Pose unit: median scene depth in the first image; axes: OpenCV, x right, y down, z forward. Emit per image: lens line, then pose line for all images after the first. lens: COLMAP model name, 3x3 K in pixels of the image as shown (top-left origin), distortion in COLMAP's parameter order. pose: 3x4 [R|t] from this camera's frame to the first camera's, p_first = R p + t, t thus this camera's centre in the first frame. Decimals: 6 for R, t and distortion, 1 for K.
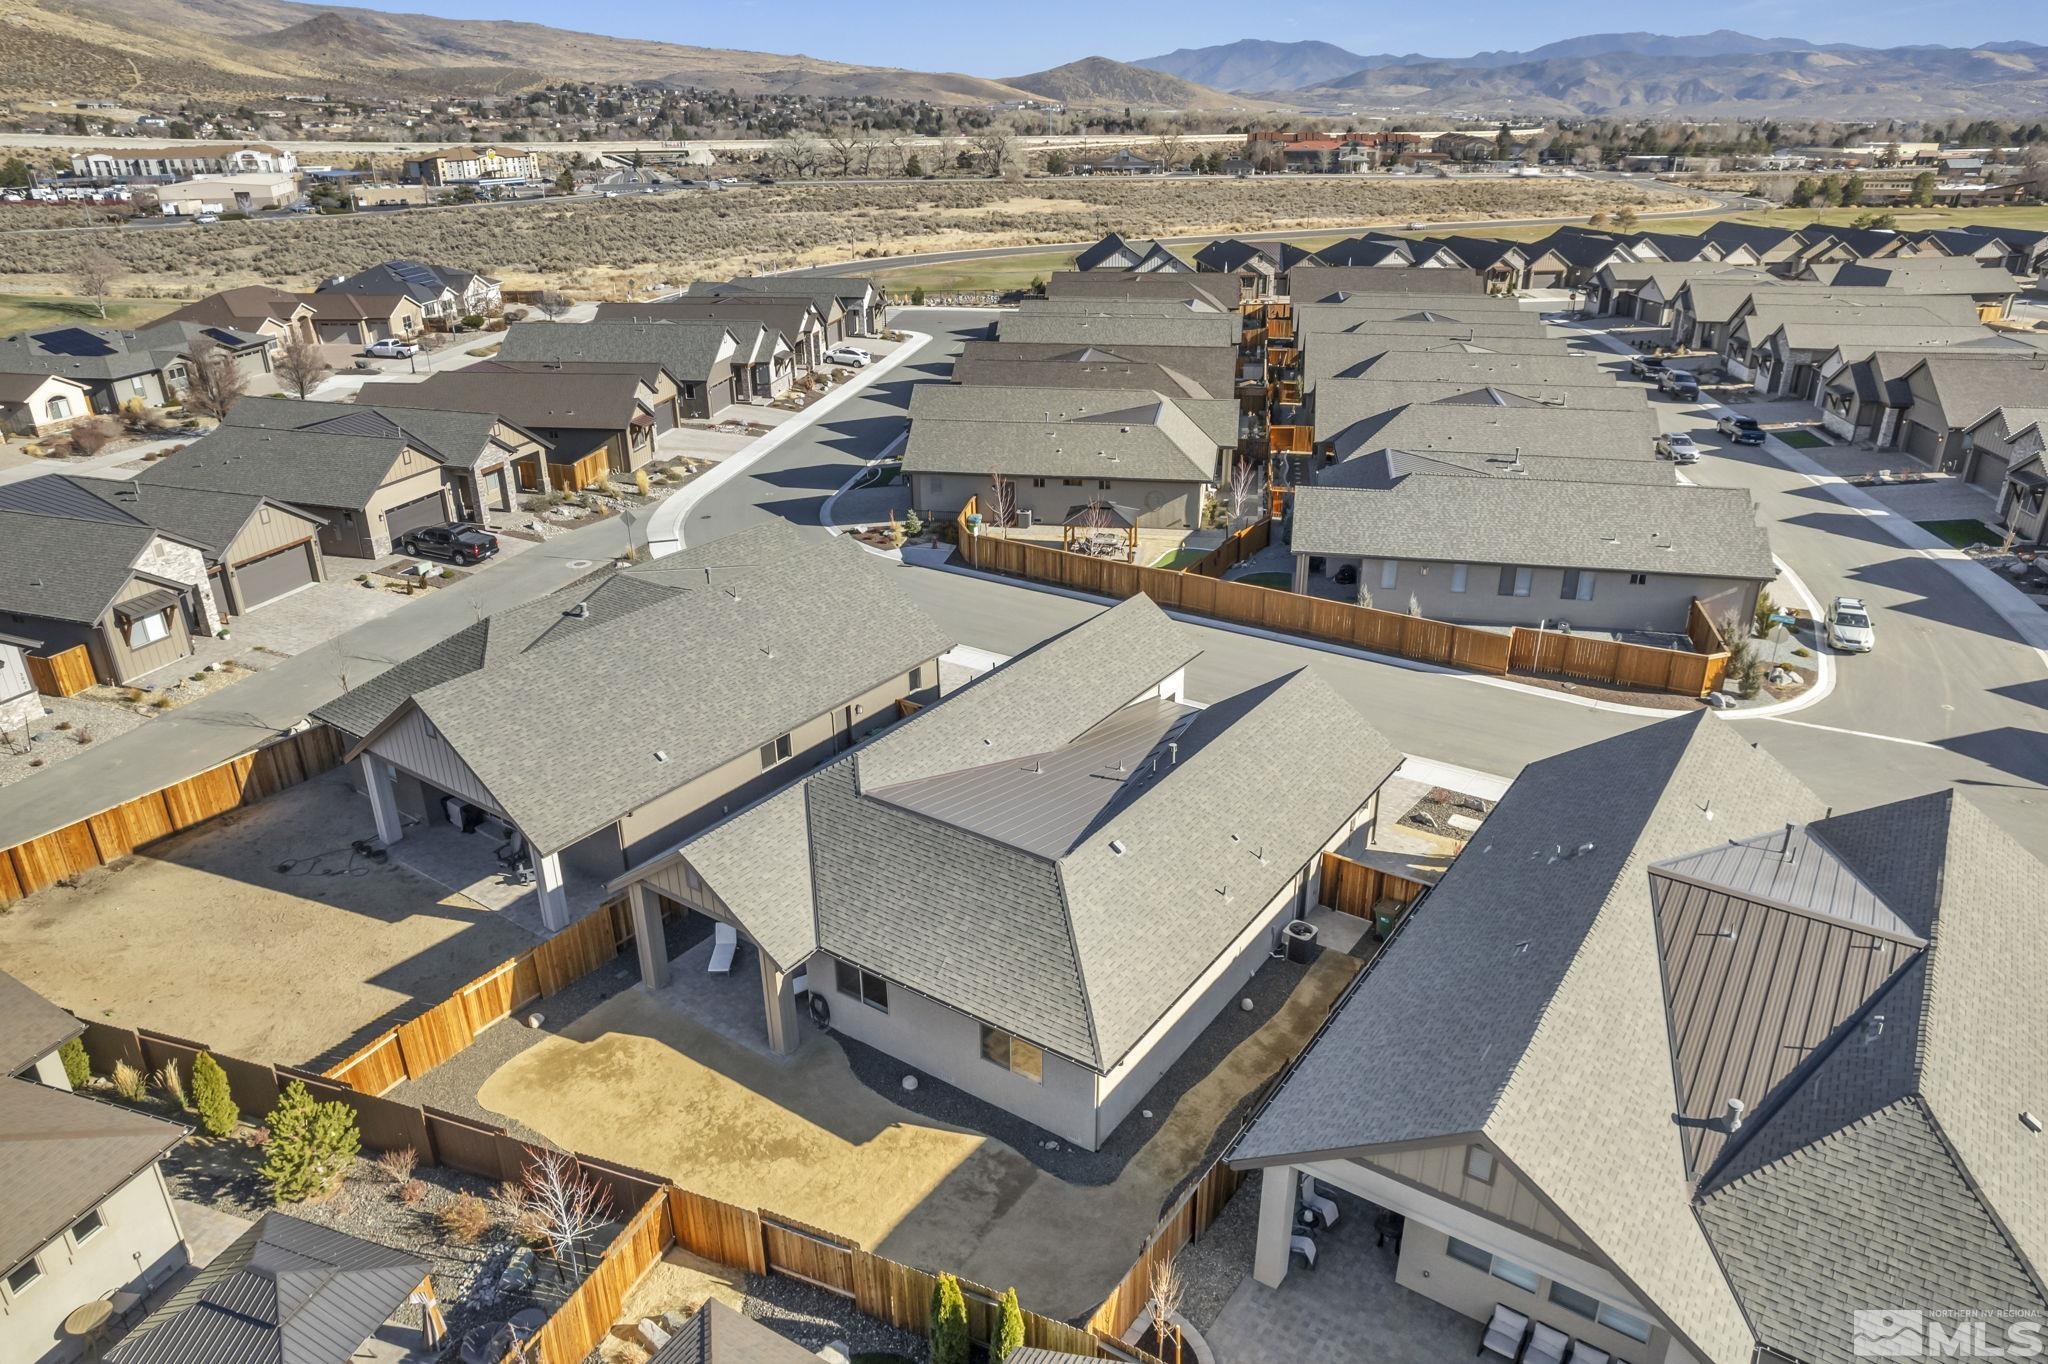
lens RADIAL K [[1328.5, 0, 1024.0], [0, 1328.5, 682.0], [0, 0, 1]] dist [-0.085864, 0.066992]
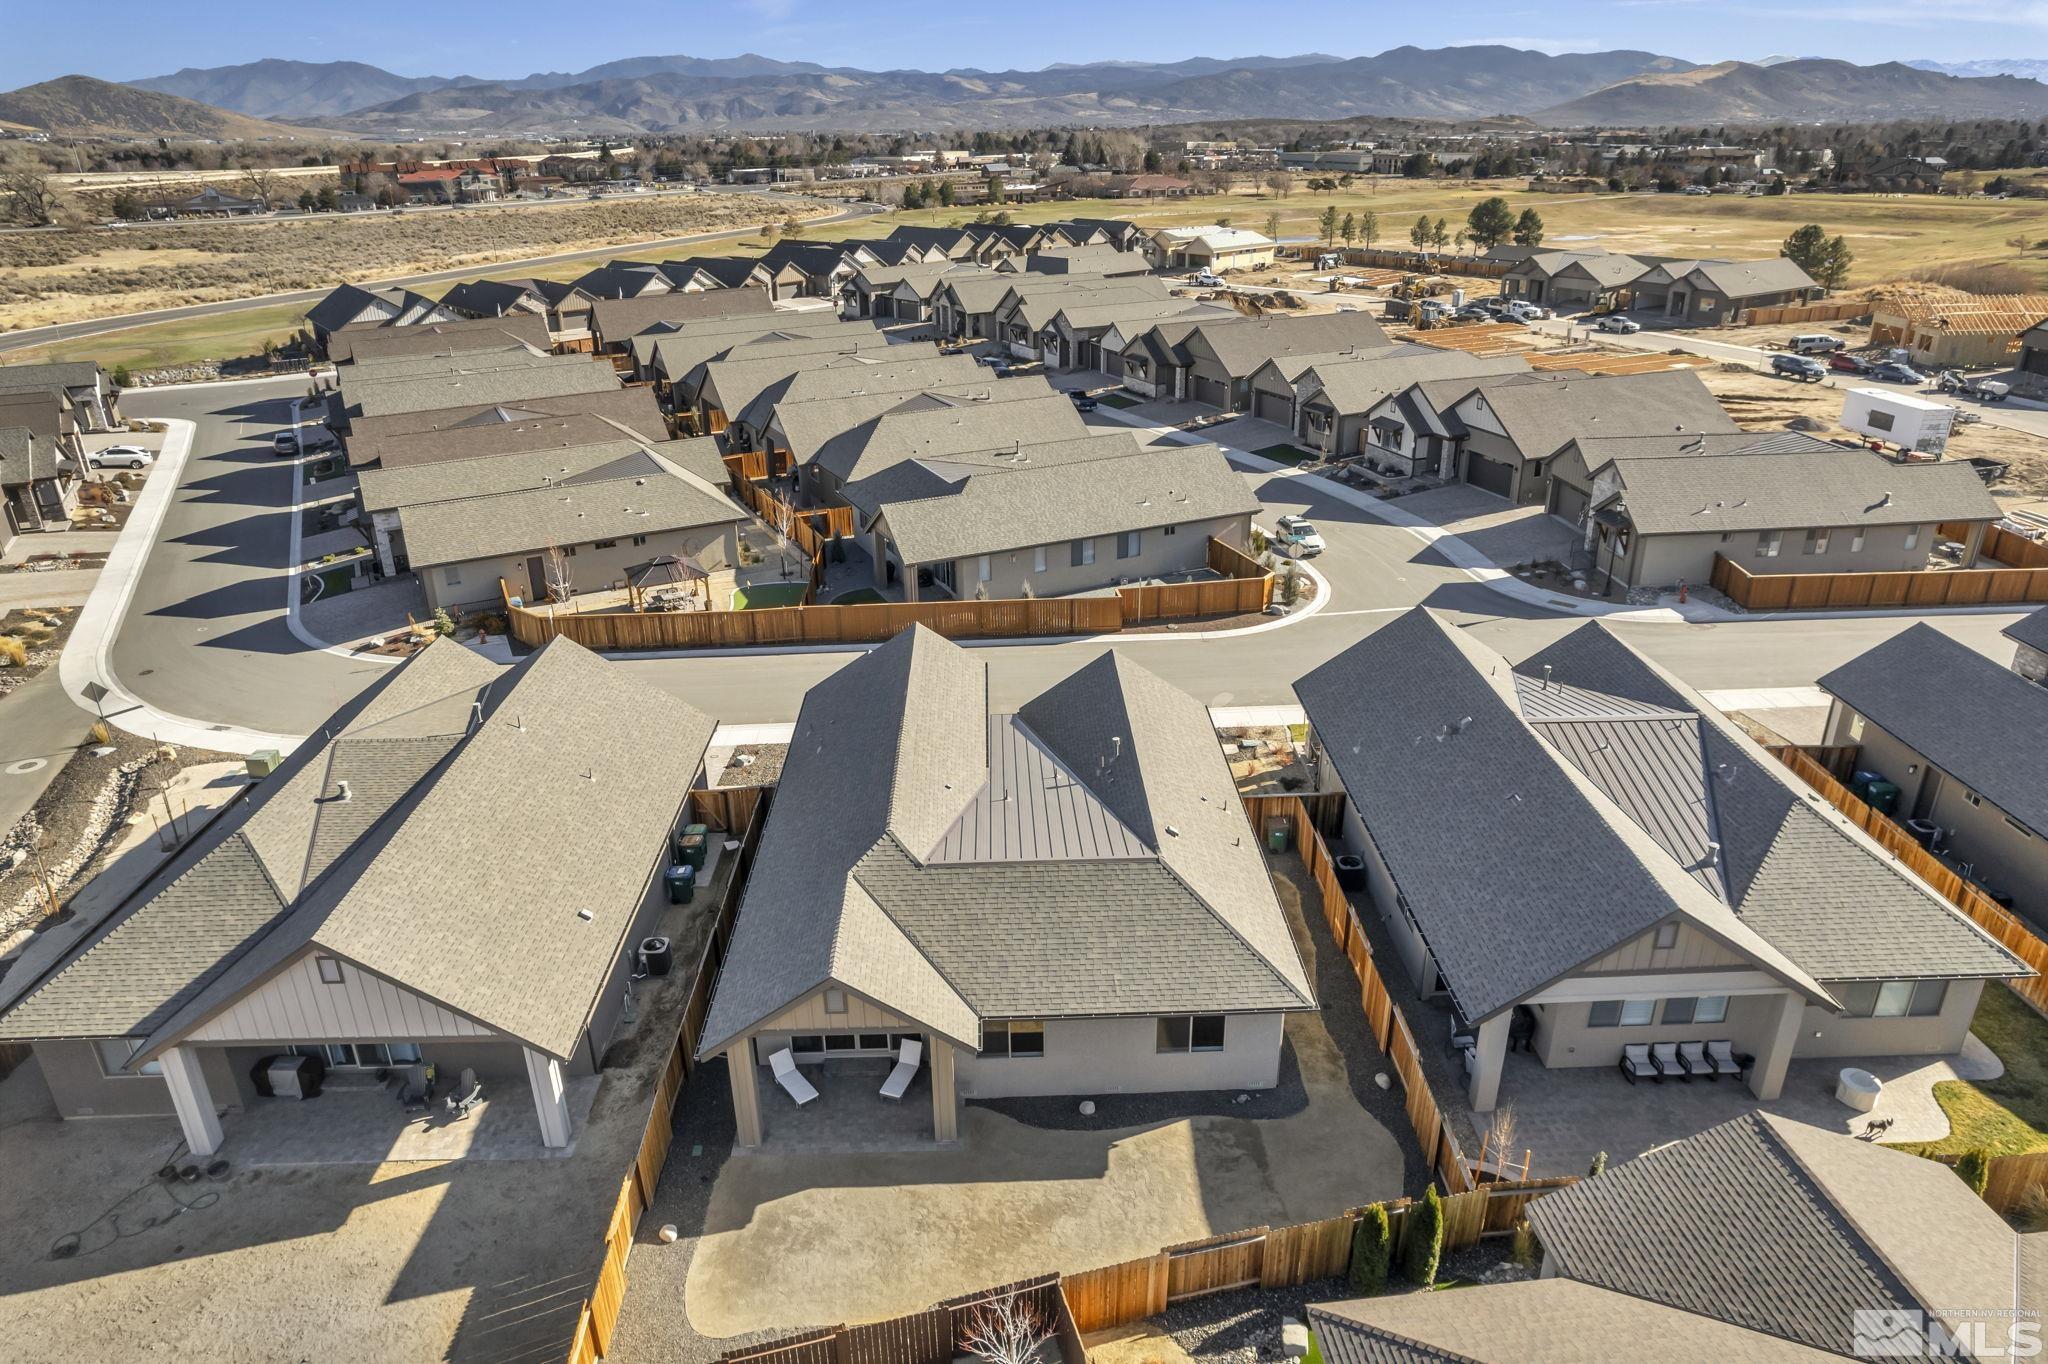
lens RADIAL K [[1305.3, 0, 1024.0], [0, 1305.3, 682.0], [0, 0, 1]] dist [-0.087770, 0.072913]
pose [[0.805003, -0.238733, 0.543117, -0.172147], [0.242817, 0.967856, 0.065531, -0.028914], [-0.541304, 0.079125, 0.837096, 0.040915]]
